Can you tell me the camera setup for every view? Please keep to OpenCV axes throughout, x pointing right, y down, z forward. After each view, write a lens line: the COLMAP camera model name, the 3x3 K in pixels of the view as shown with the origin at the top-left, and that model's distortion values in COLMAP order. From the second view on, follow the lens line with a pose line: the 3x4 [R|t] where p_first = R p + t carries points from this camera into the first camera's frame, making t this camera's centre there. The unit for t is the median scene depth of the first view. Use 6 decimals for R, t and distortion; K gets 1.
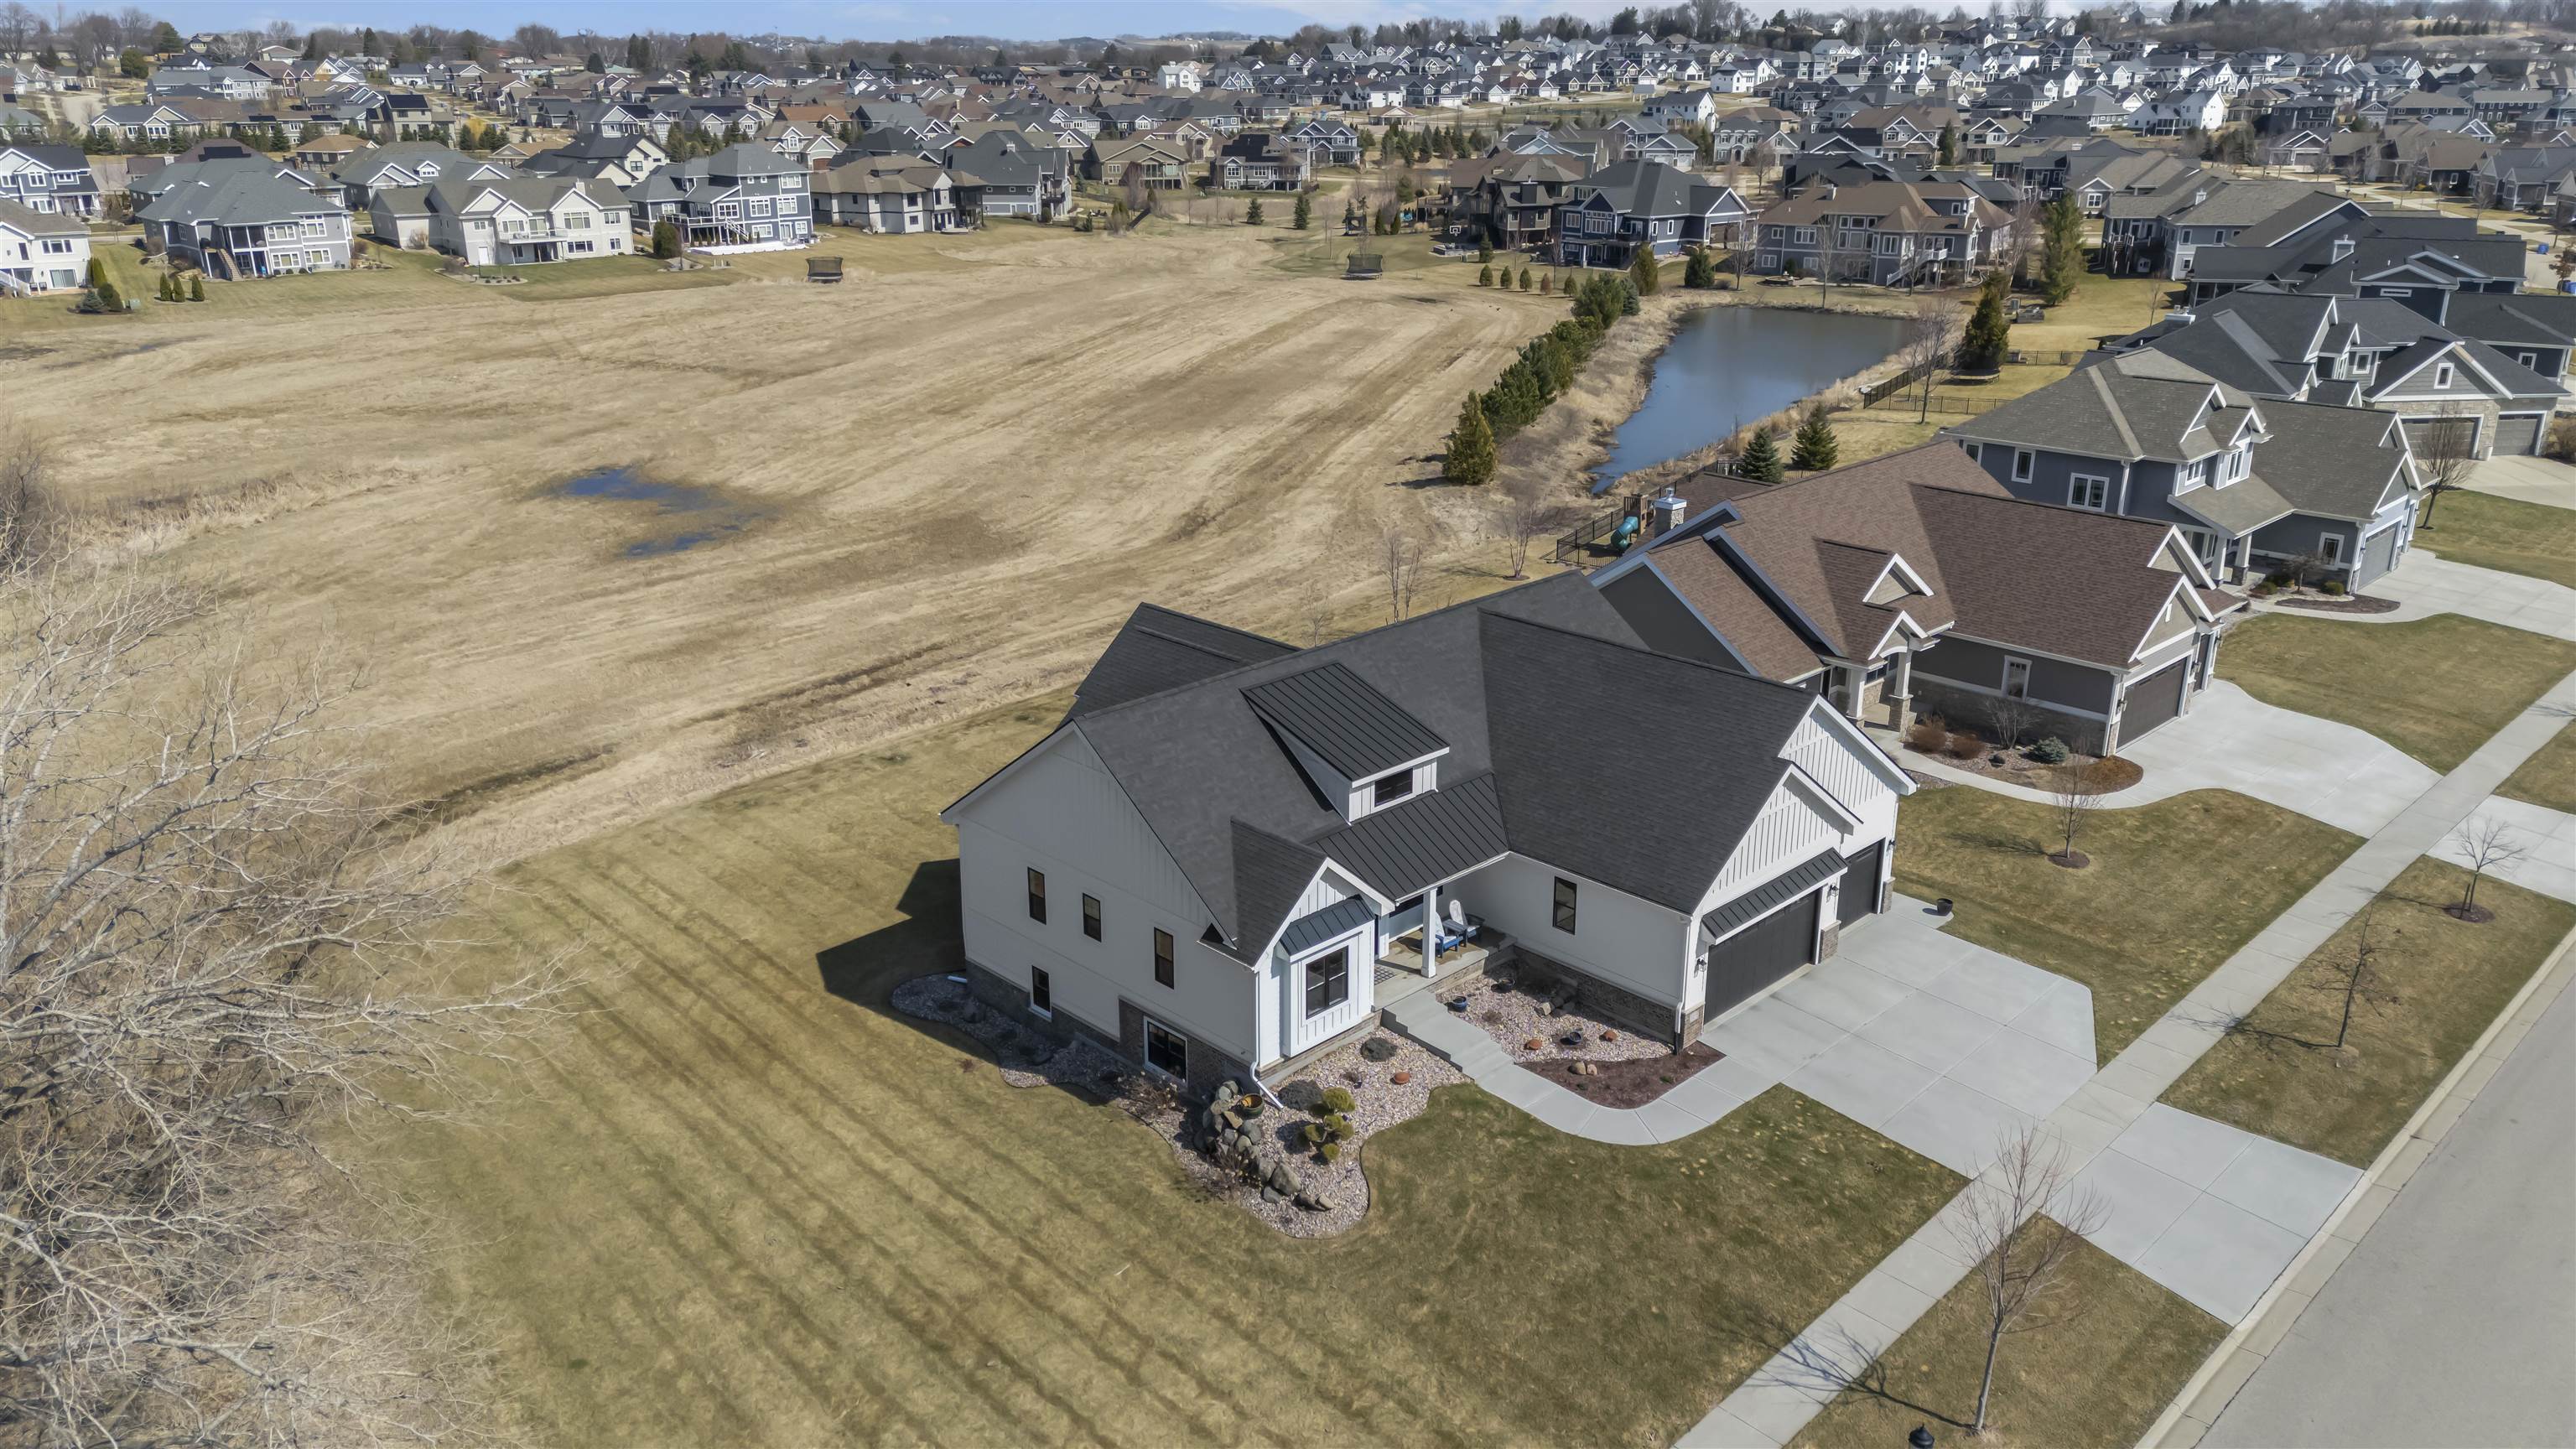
lens RADIAL K [[1754.5, 0, 1288.0], [0, 1754.5, 724.5], [0, 0, 1]] dist [0.043566, -0.050811]
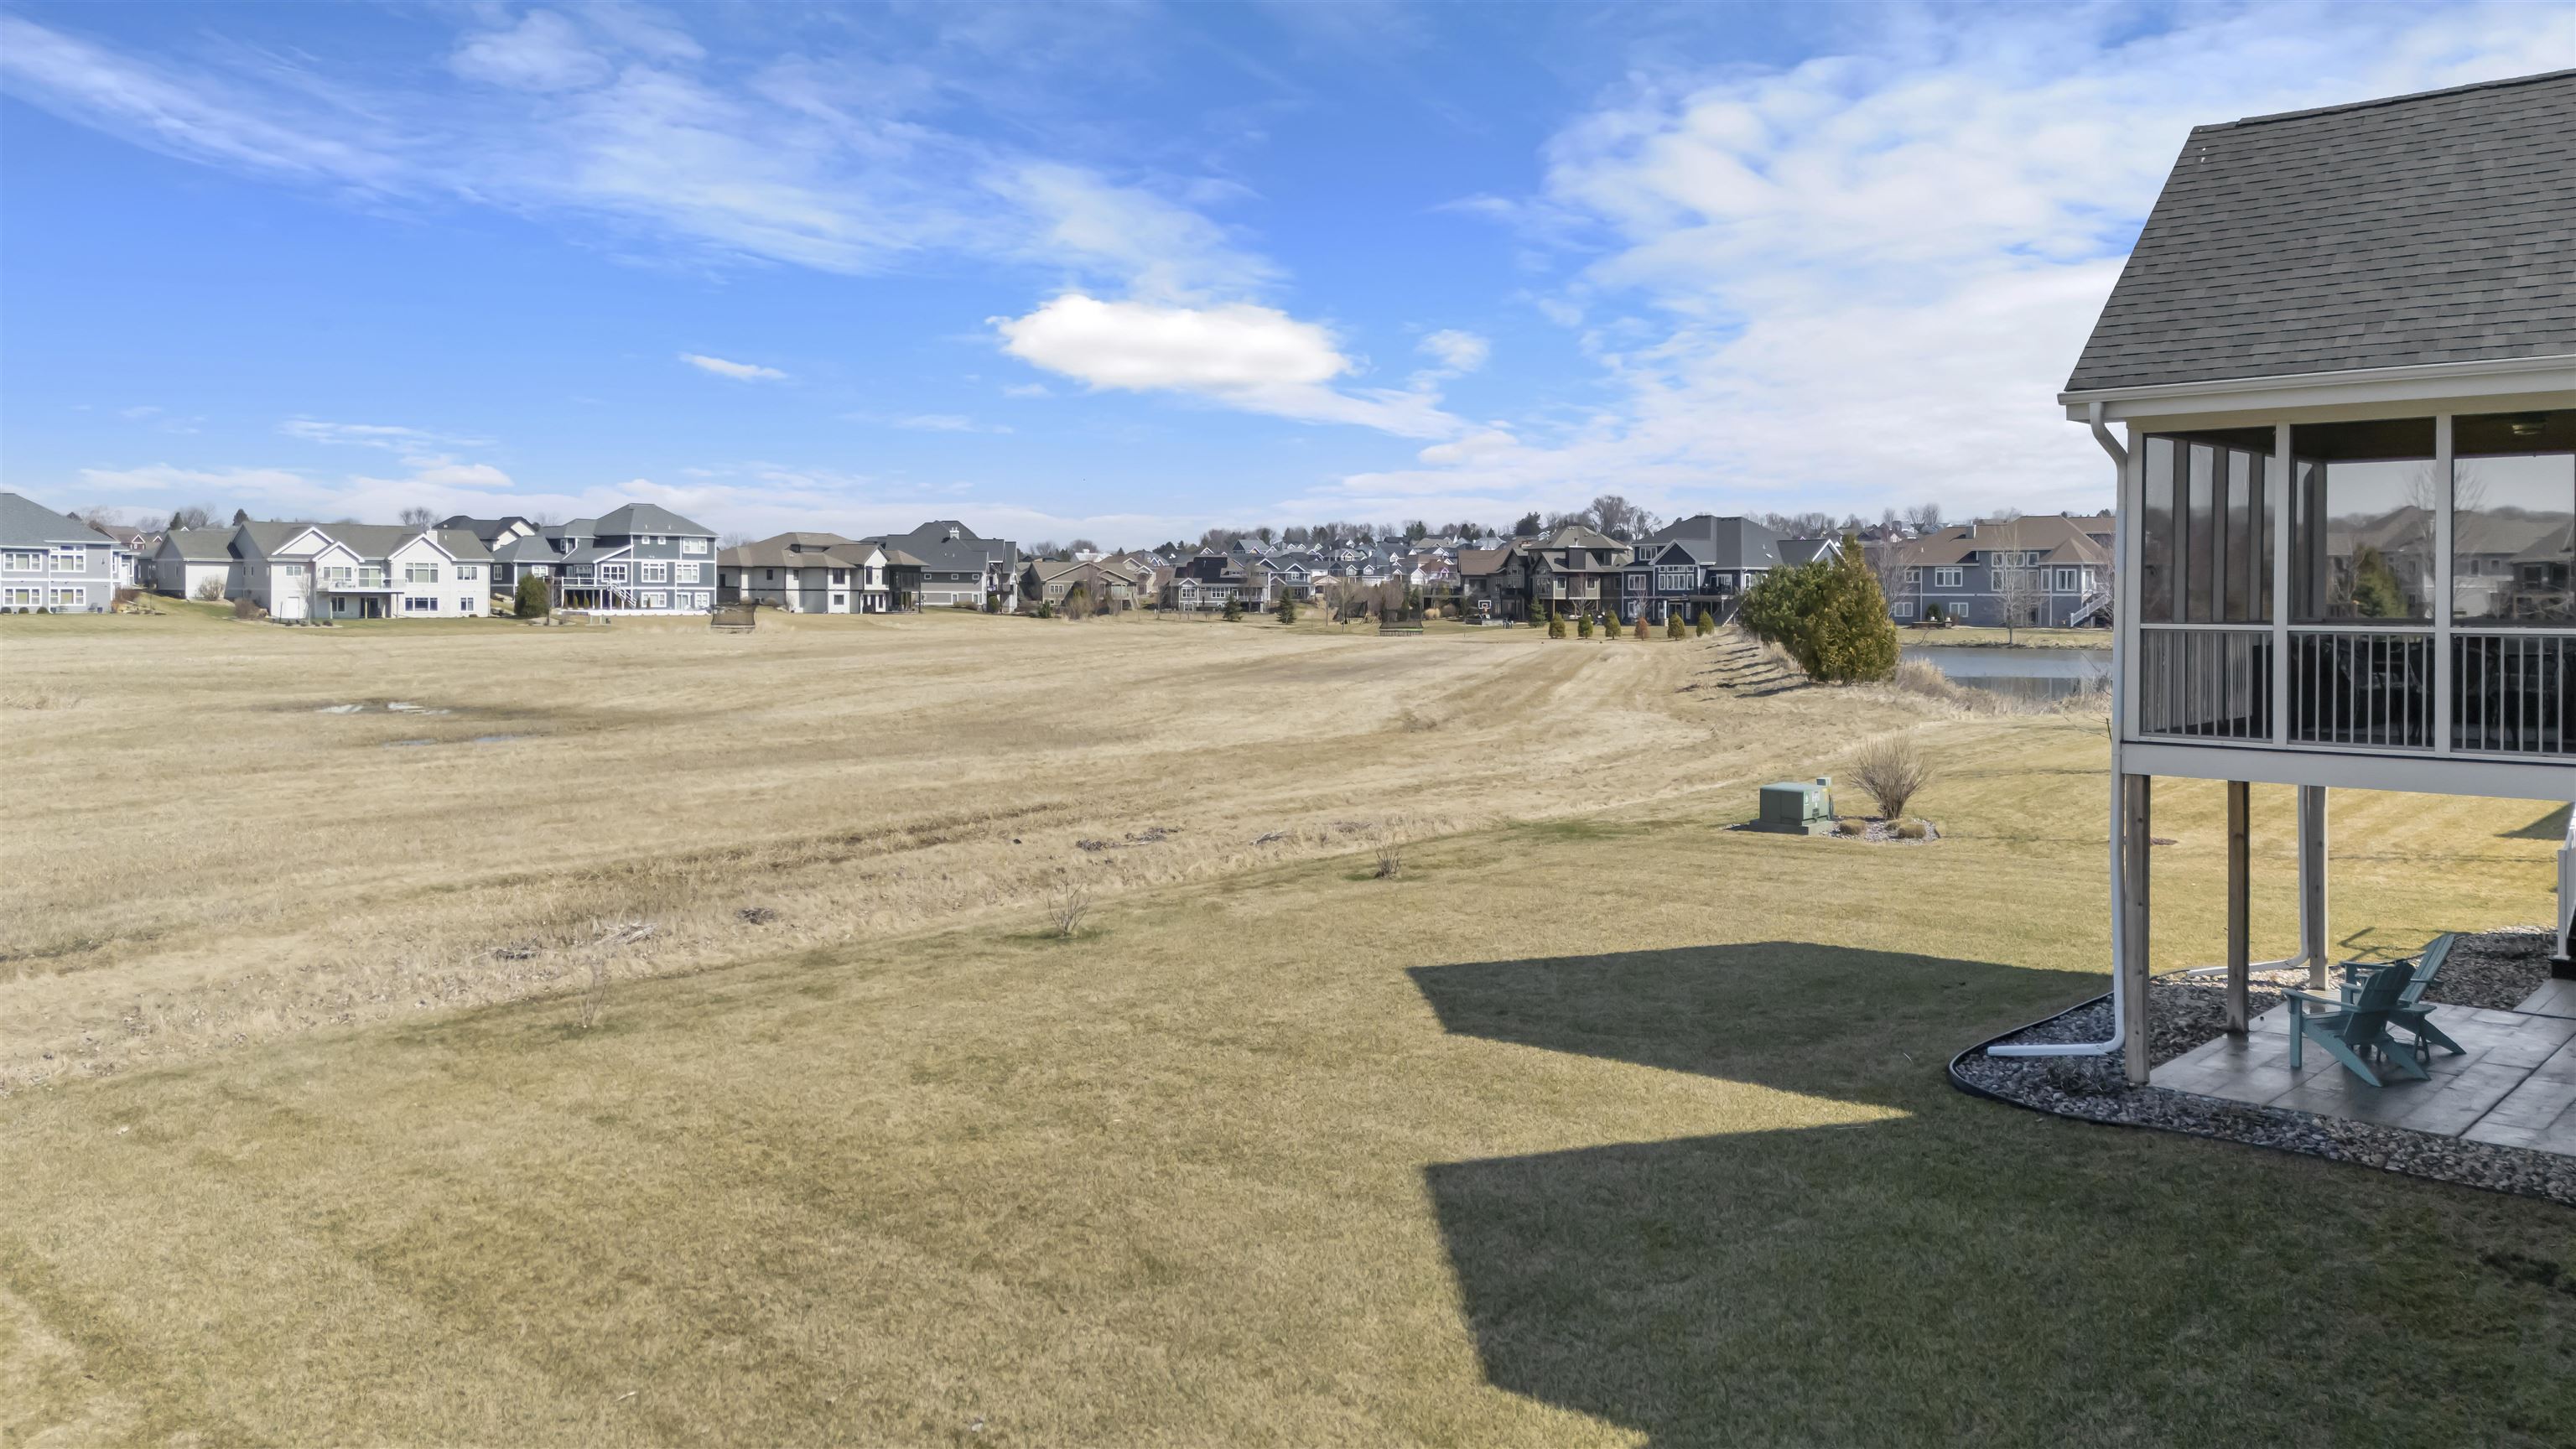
lens RADIAL K [[1754.5, 0, 1288.0], [0, 1754.5, 724.5], [0, 0, 1]] dist [0.043566, -0.050811]
pose [[0.997181, 0.006573, 0.074747, -0.064571], [0.015760, 0.955590, -0.294276, 0.024140], [-0.073362, 0.294625, 0.952793, 0.212936]]
